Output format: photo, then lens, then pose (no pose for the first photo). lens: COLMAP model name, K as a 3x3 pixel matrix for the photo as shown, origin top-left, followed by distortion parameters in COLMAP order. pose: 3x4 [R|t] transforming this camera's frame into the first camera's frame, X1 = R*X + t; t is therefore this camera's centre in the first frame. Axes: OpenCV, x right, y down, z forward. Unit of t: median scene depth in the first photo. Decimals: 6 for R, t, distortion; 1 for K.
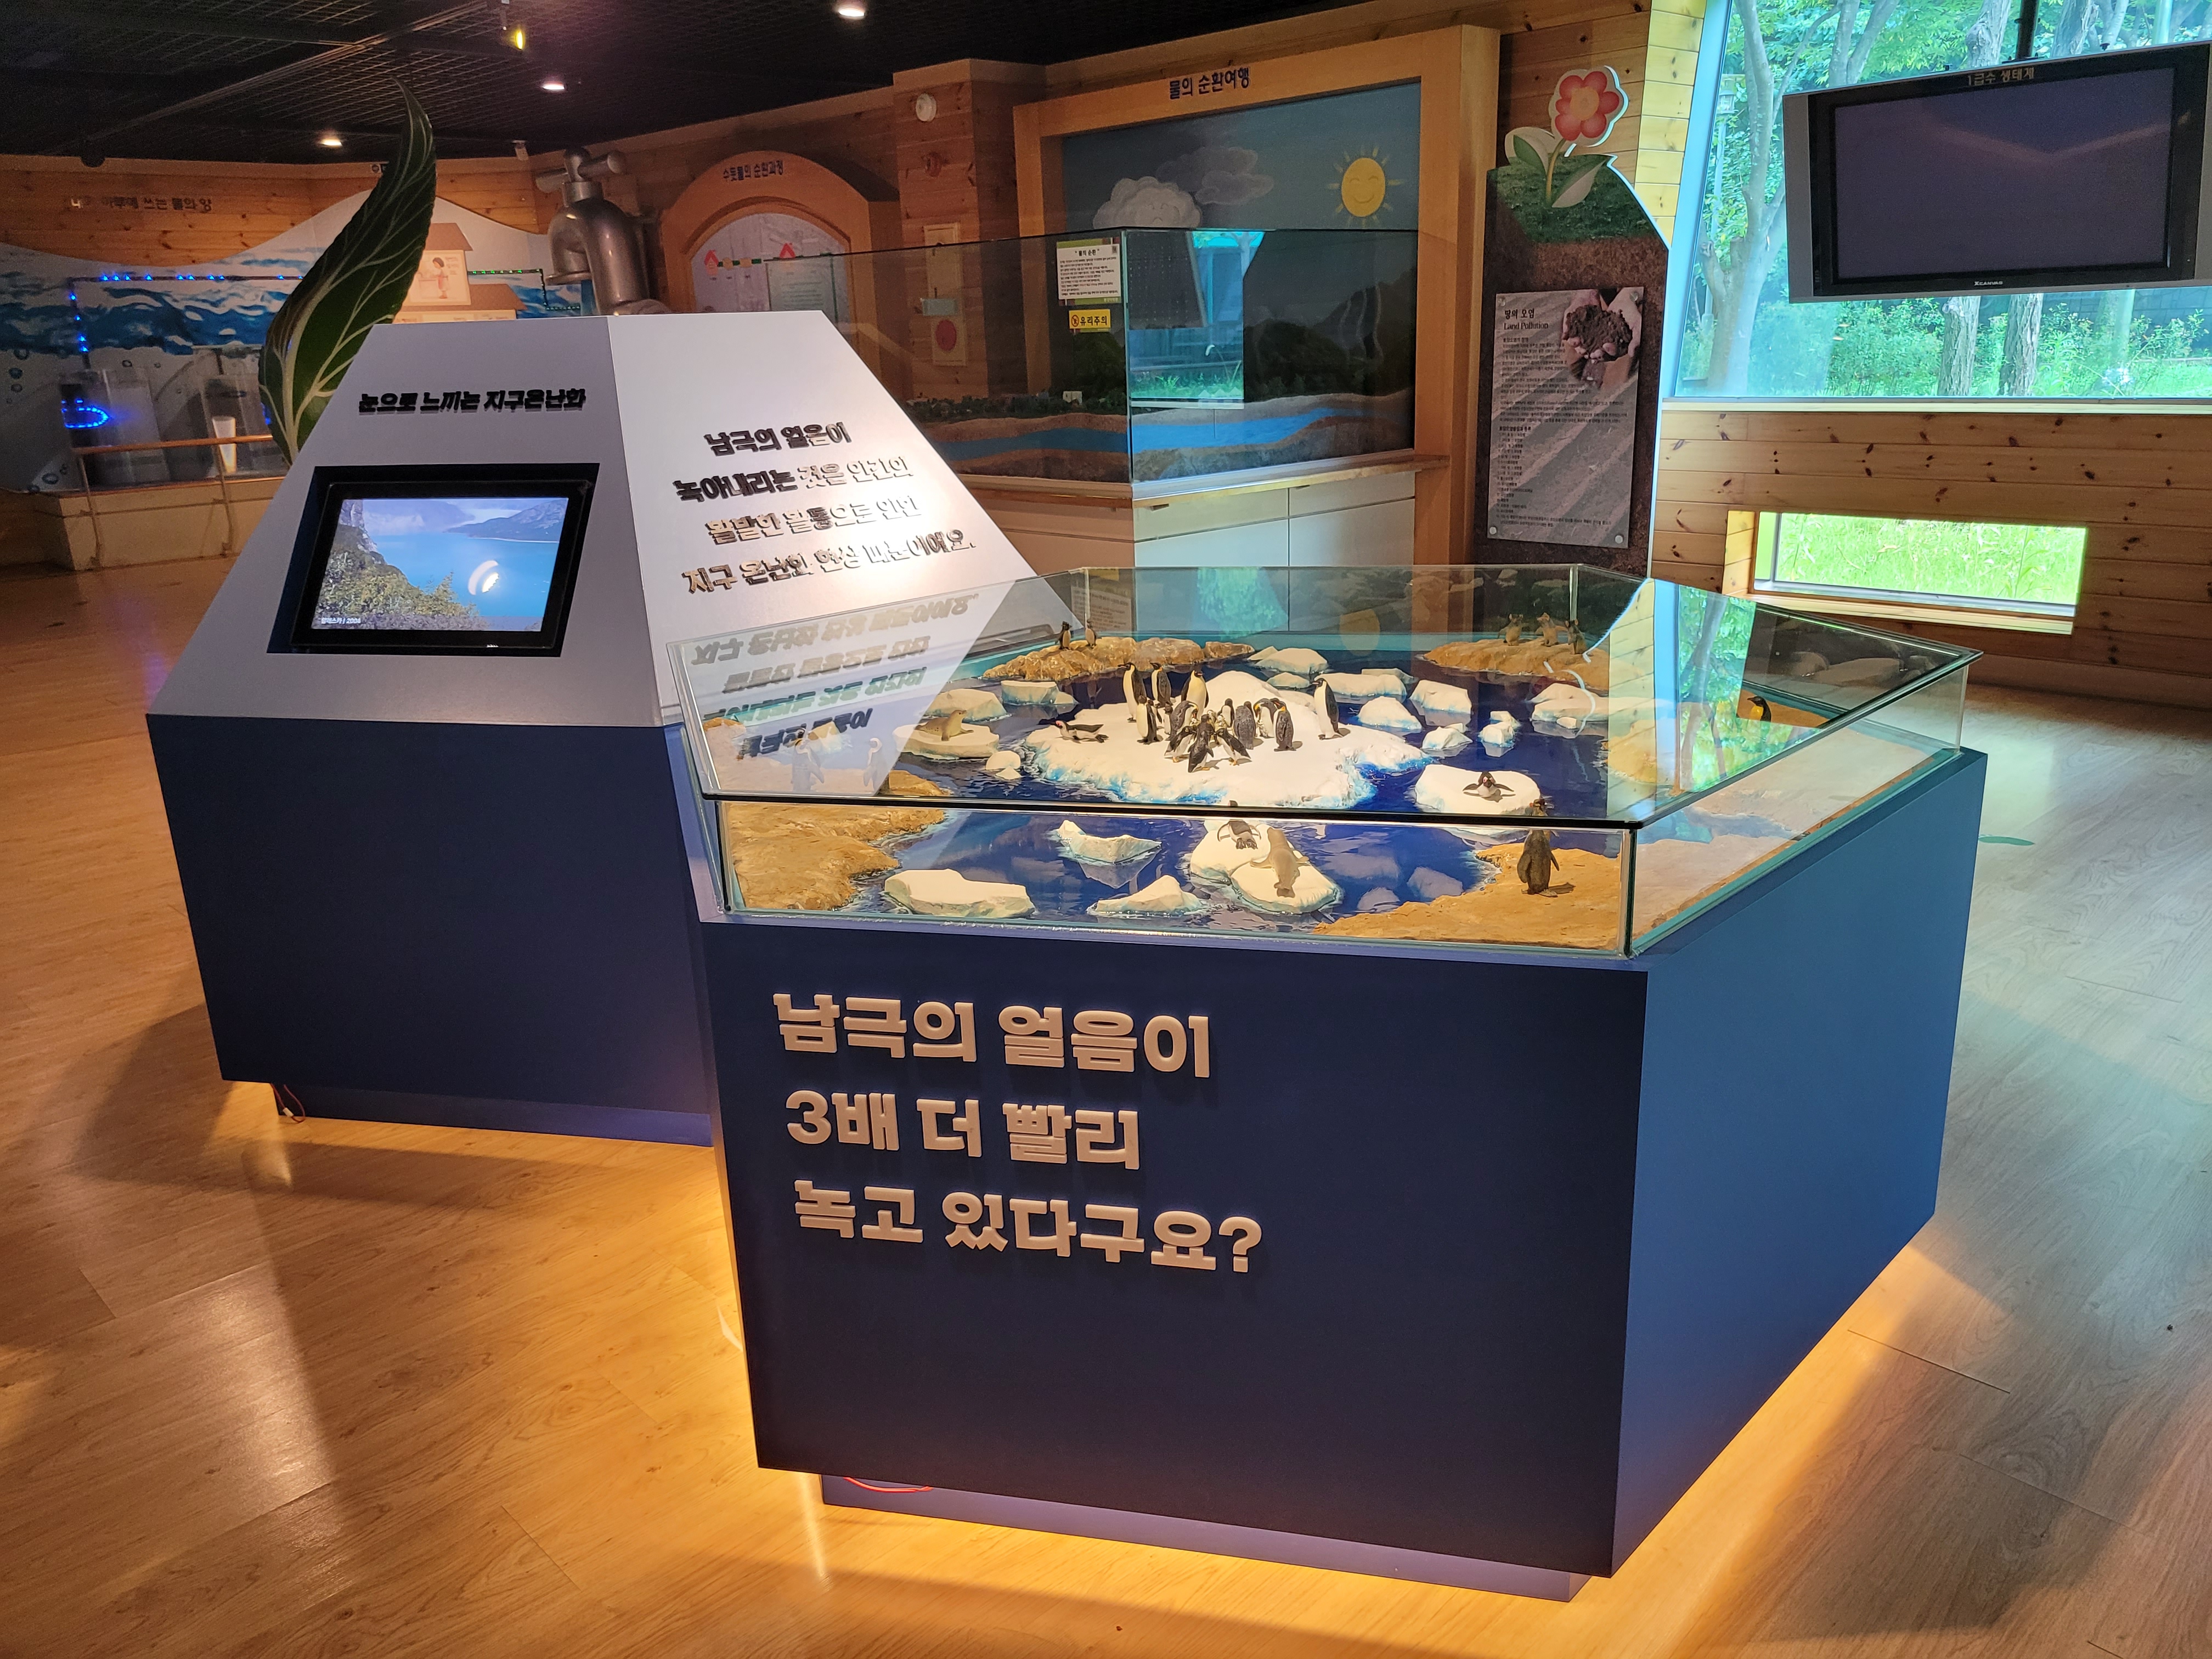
lens RADIAL K [[1664.1, 0, 1111.1], [0, 1664.1, 824.7], [0, 0, 1]] dist [0.063890, 0.005268]
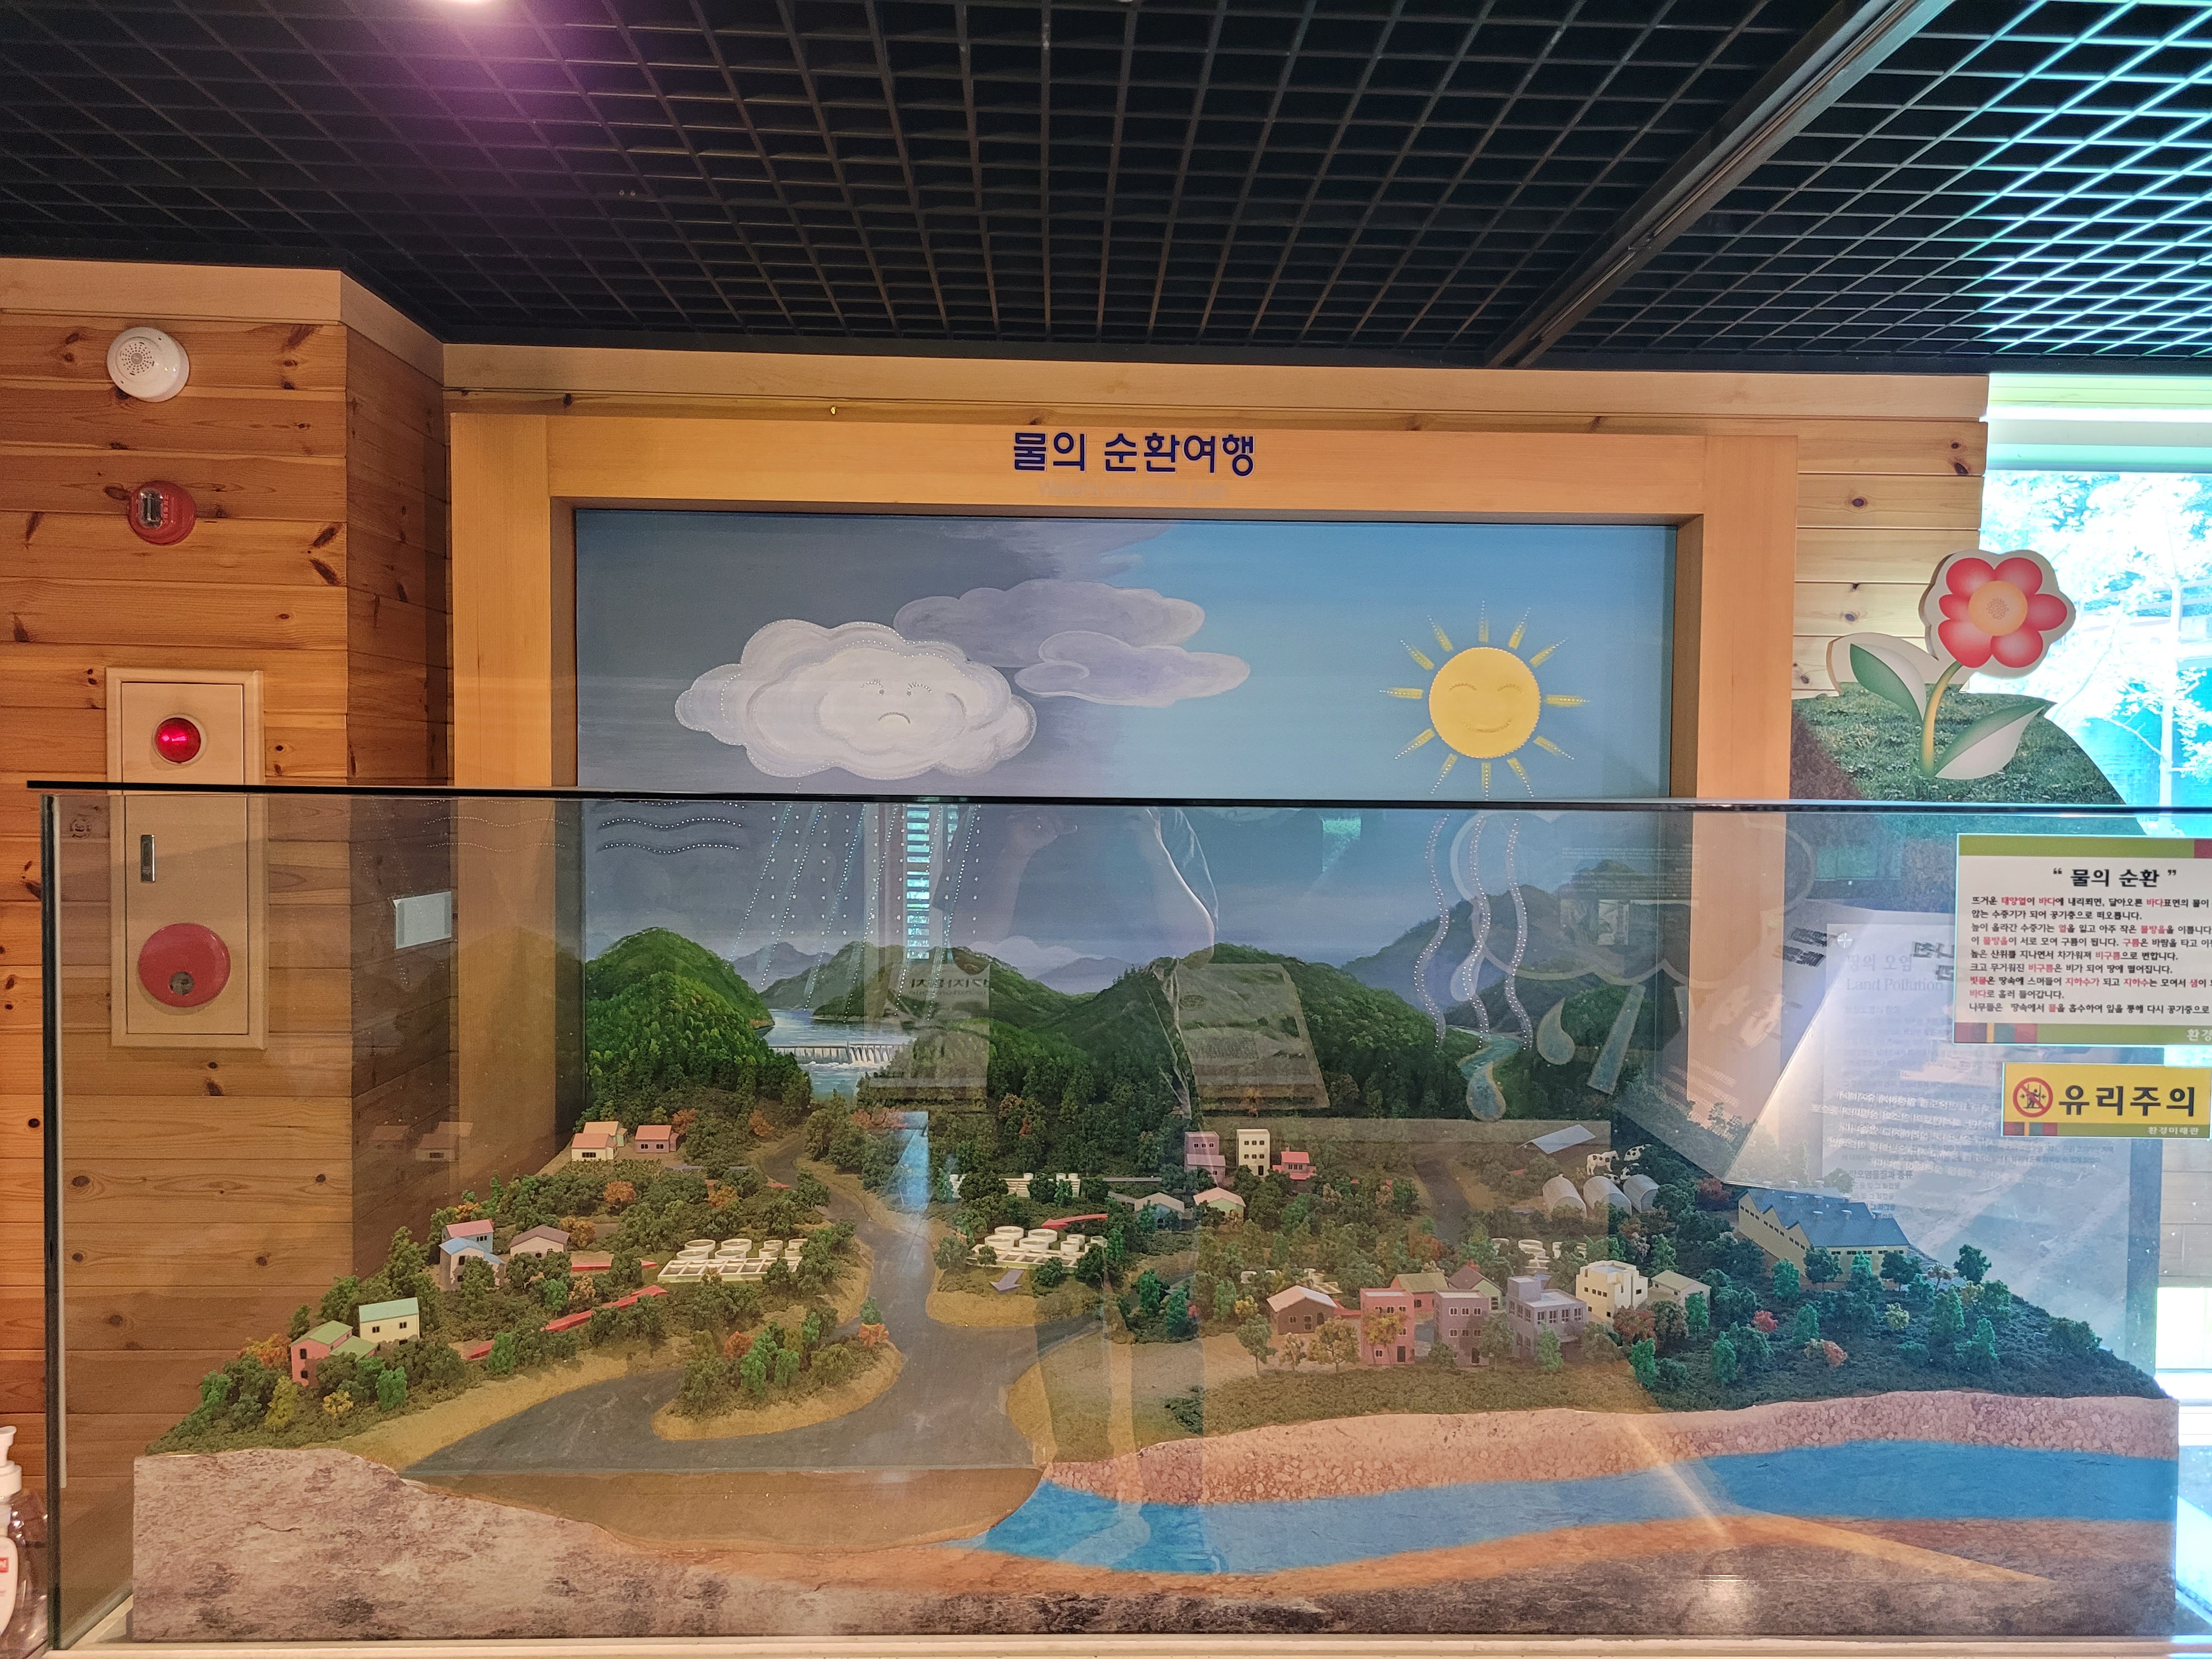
lens RADIAL K [[1664.1, 0, 1103.3], [0, 1664.1, 830.2], [0, 0, 1]] dist [0.063890, 0.005268]
pose [[0.677667, 0.024147, 0.734972, -0.267747], [0.177188, 0.964652, -0.195065, -0.252723], [-0.713703, 0.262417, 0.649435, 0.729816]]
